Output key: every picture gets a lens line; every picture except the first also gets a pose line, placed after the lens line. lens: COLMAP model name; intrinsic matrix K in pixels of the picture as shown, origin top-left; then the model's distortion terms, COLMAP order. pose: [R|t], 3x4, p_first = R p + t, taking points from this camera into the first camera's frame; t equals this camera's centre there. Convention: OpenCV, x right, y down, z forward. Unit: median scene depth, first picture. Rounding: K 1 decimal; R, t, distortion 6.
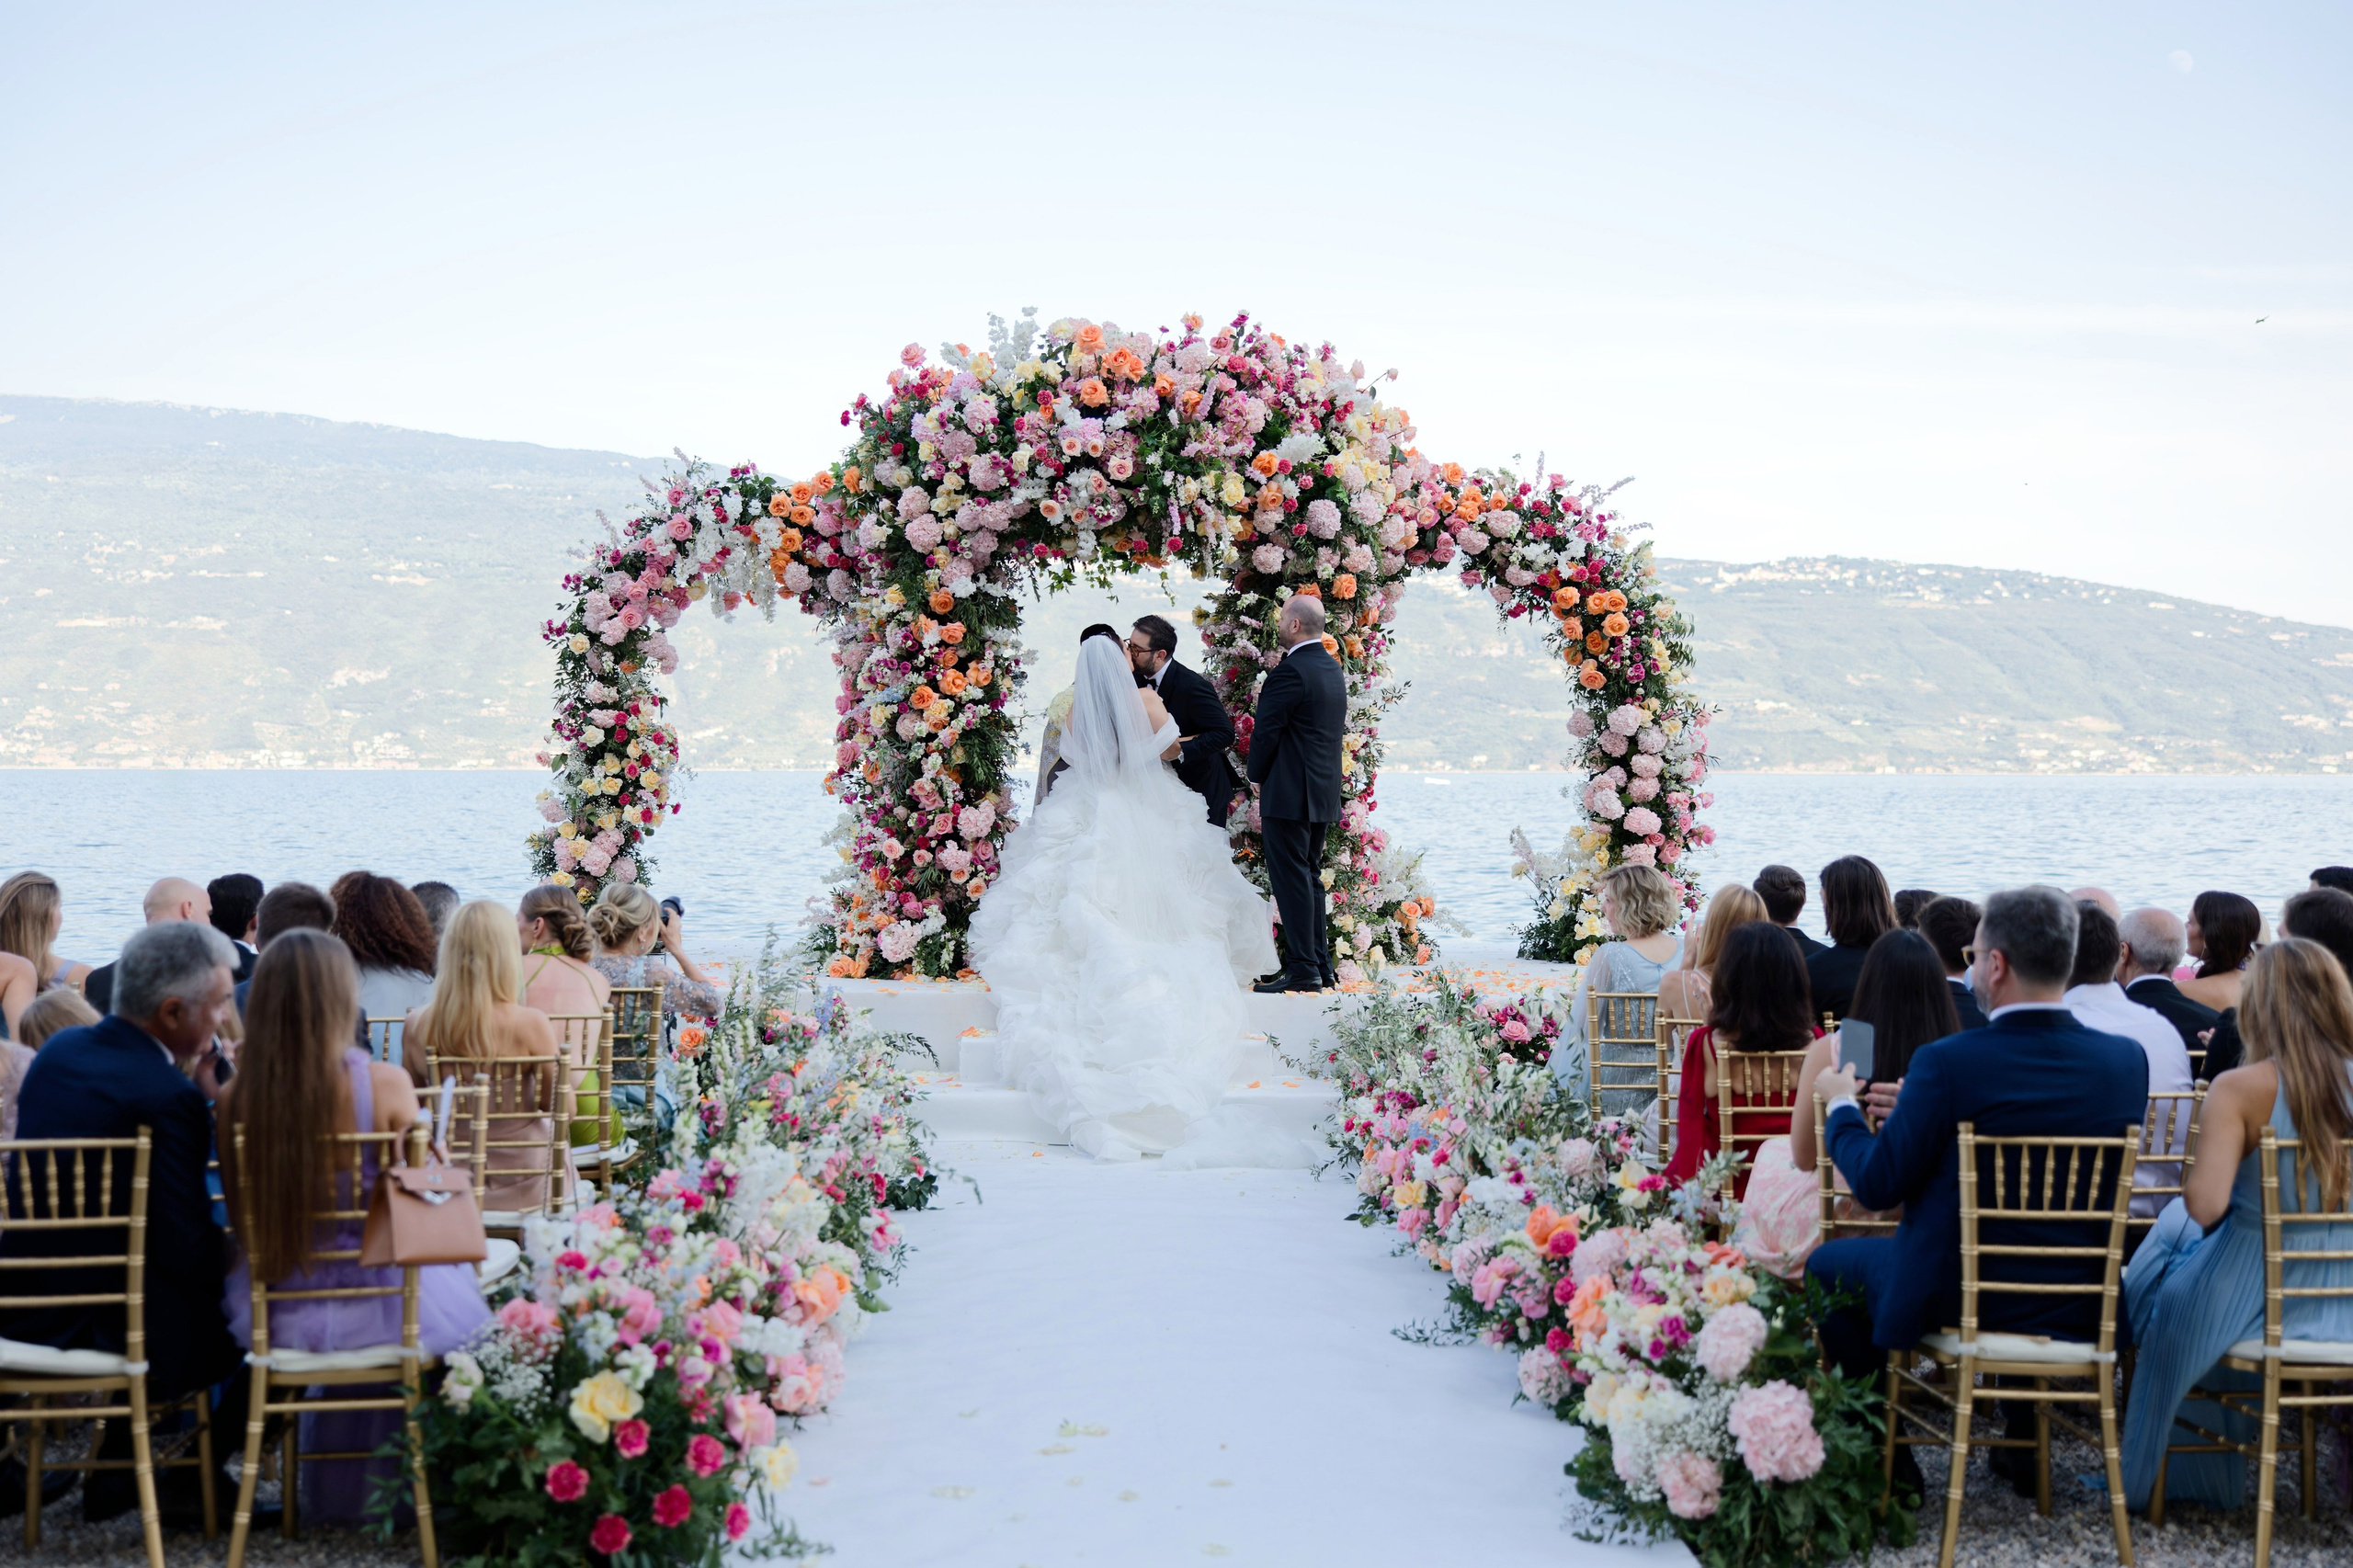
lens RADIAL K [[2618.5, 0, 1136.4], [0, 2618.5, 771.5], [0, 0, 1]] dist [0.042033, 0.000000]
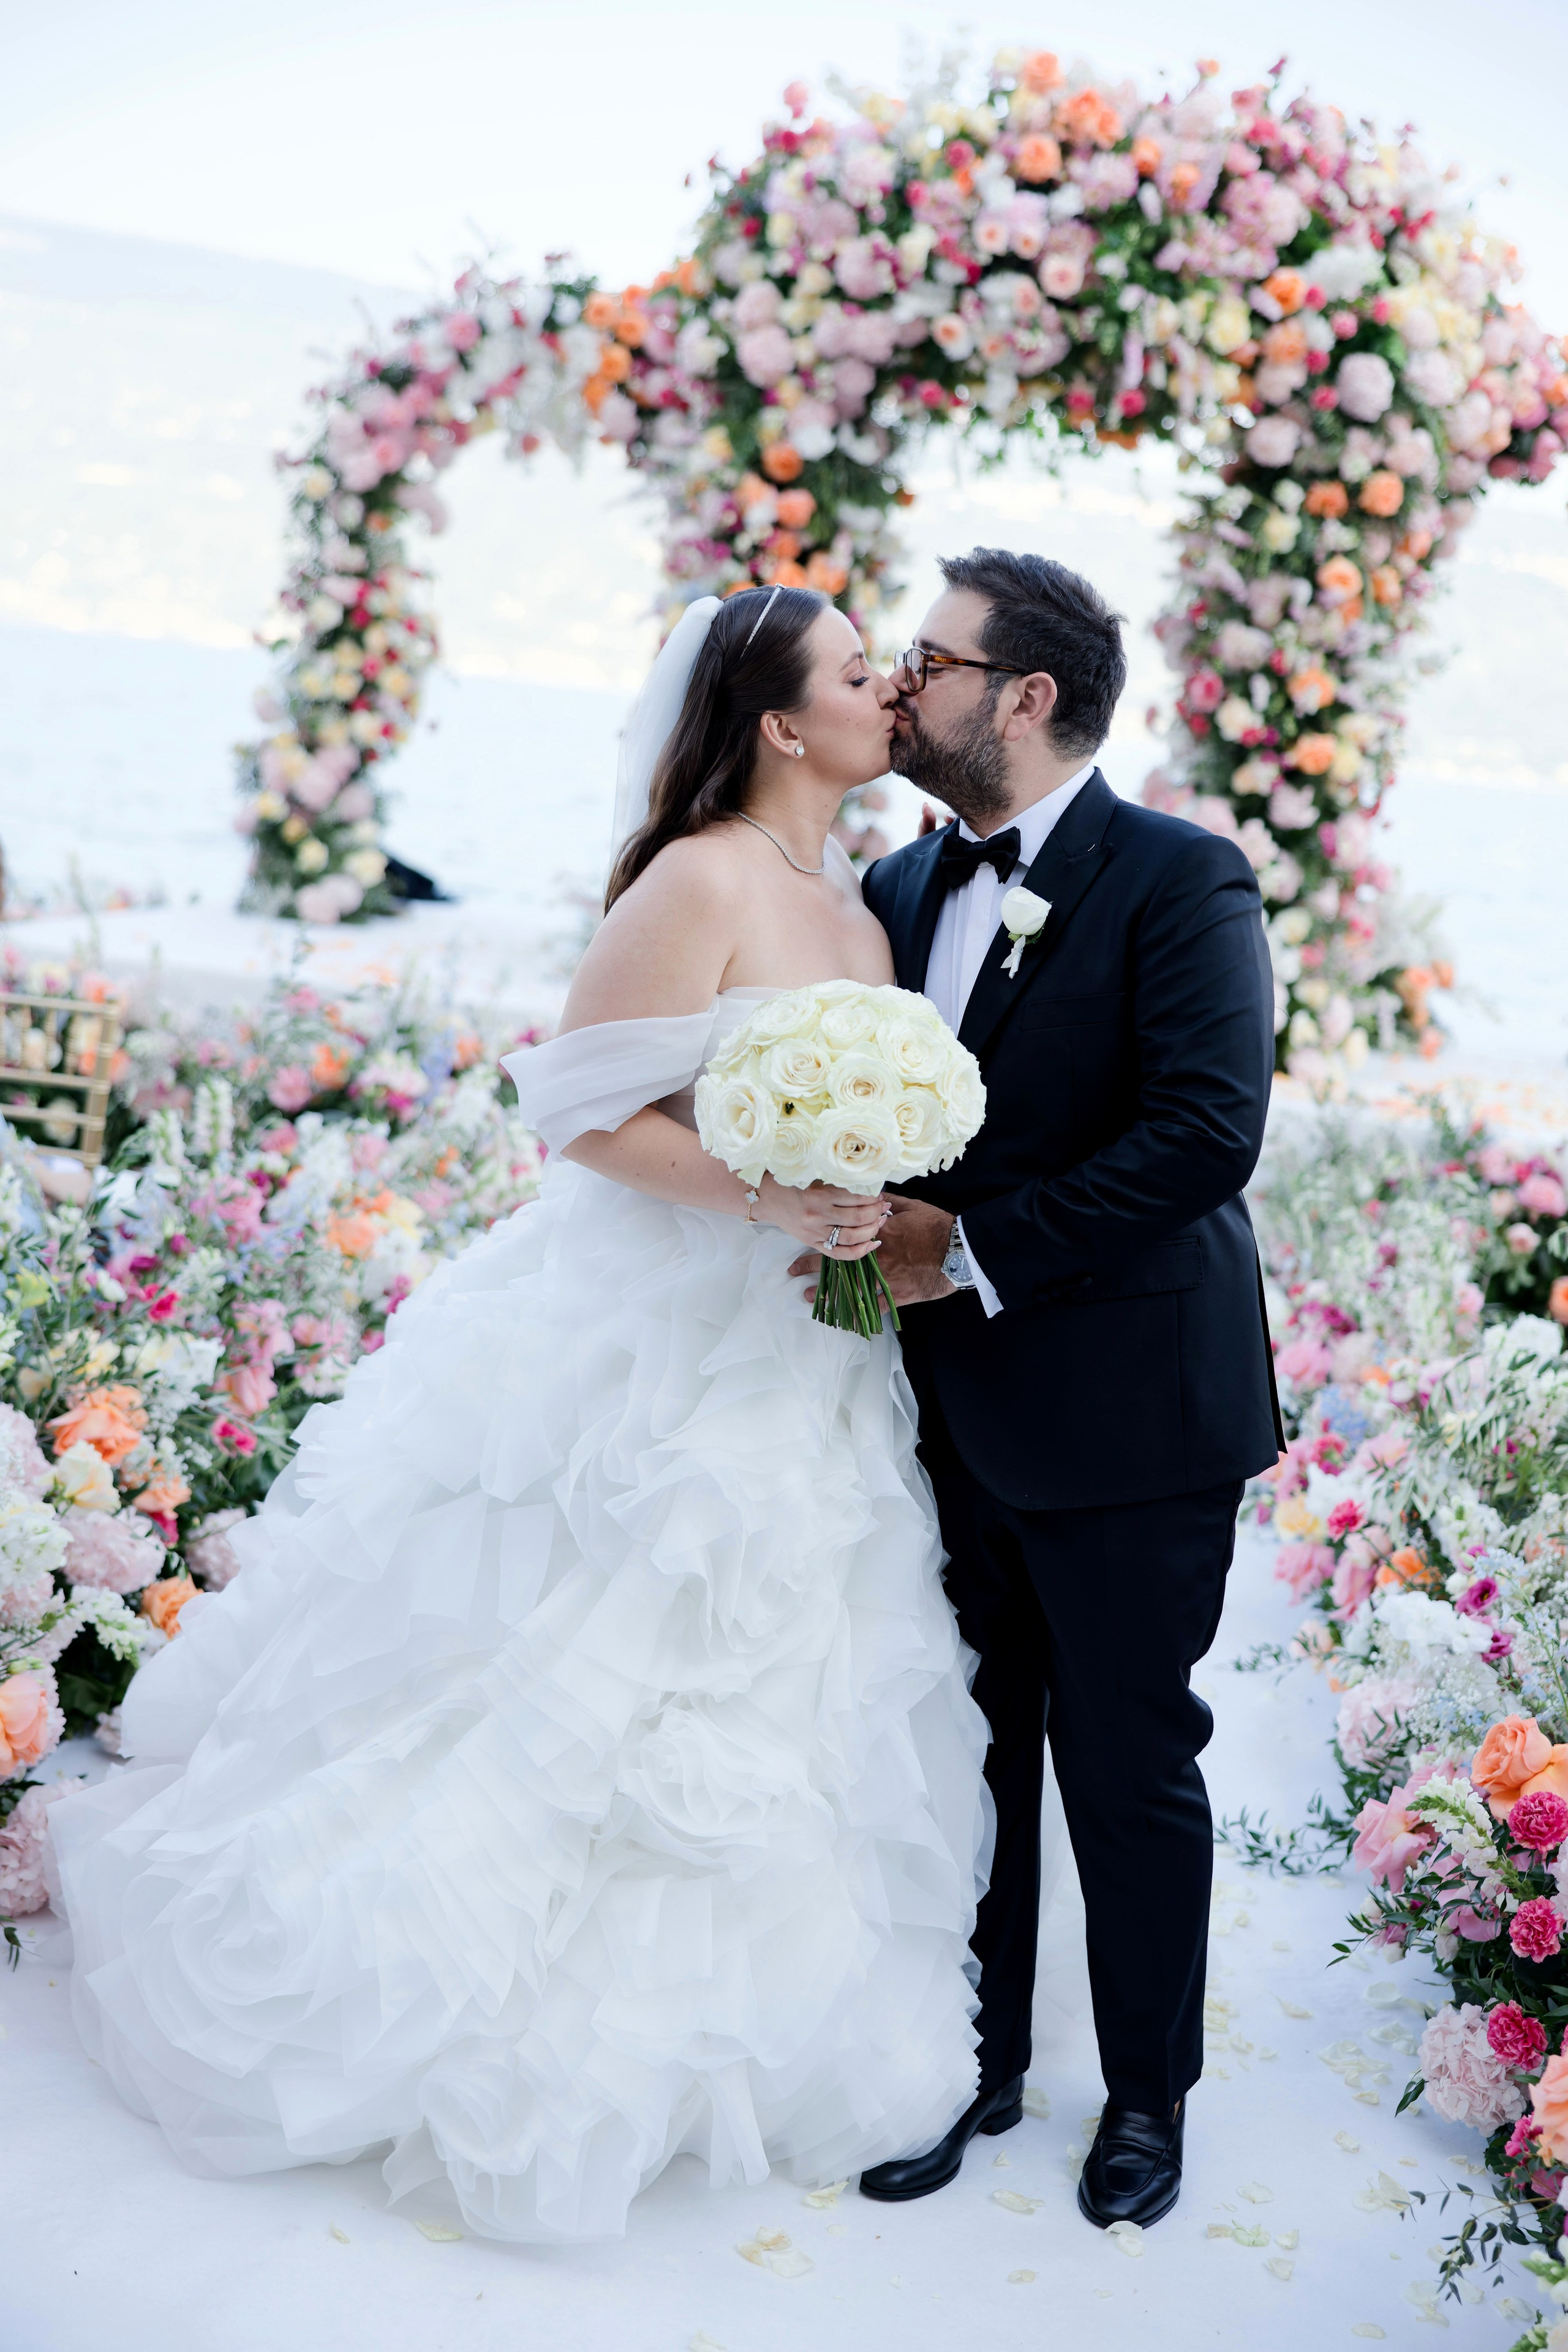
lens RADIAL K [[2805.3, 0, 801.1], [0, 2805.3, 1129.4], [0, 0, 1]] dist [0.057777, 0.000000]
pose [[0.985586, 0.121779, -0.117435, 0.038106], [-0.103977, 0.983605, 0.147346, -0.001784], [0.133454, -0.133011, 0.982089, 0.255571]]
